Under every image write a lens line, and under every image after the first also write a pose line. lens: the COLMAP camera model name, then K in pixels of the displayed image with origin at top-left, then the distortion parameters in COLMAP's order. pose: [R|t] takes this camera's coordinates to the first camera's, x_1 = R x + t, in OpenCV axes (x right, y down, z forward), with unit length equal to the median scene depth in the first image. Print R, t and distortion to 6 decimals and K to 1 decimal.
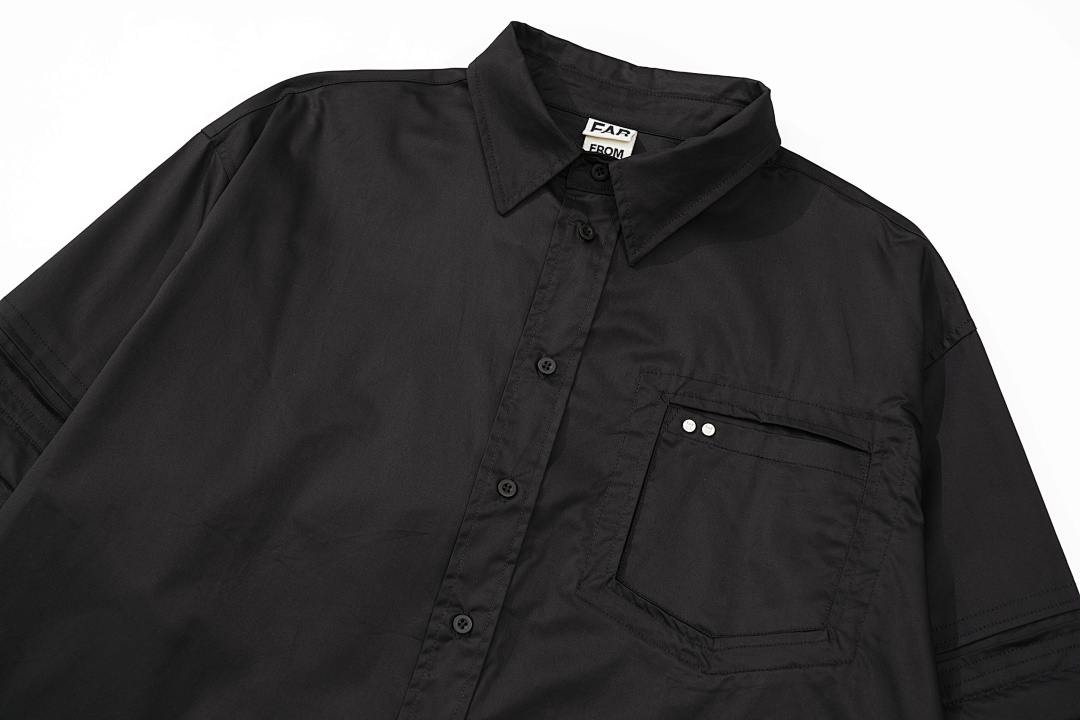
lens RADIAL K [[1798.0, 0, 544.0], [0, 1798.0, 355.8], [0, 0, 1]] dist [0.028428, 0.000000]
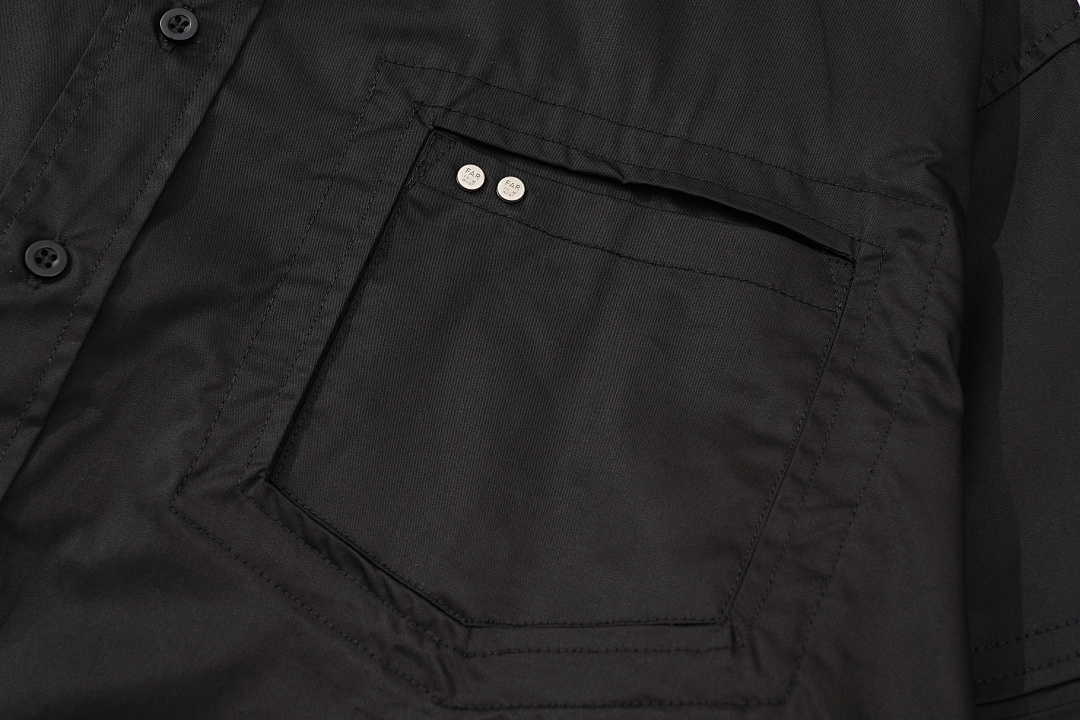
lens RADIAL K [[1798.0, 0, 537.5], [0, 1798.0, 363.3], [0, 0, 1]] dist [0.028428, 0.000000]
pose [[0.994947, 0.091089, 0.042238, 0.082441], [-0.088259, 0.994000, -0.064608, 0.114819], [-0.047869, 0.060553, 0.997016, 0.536869]]
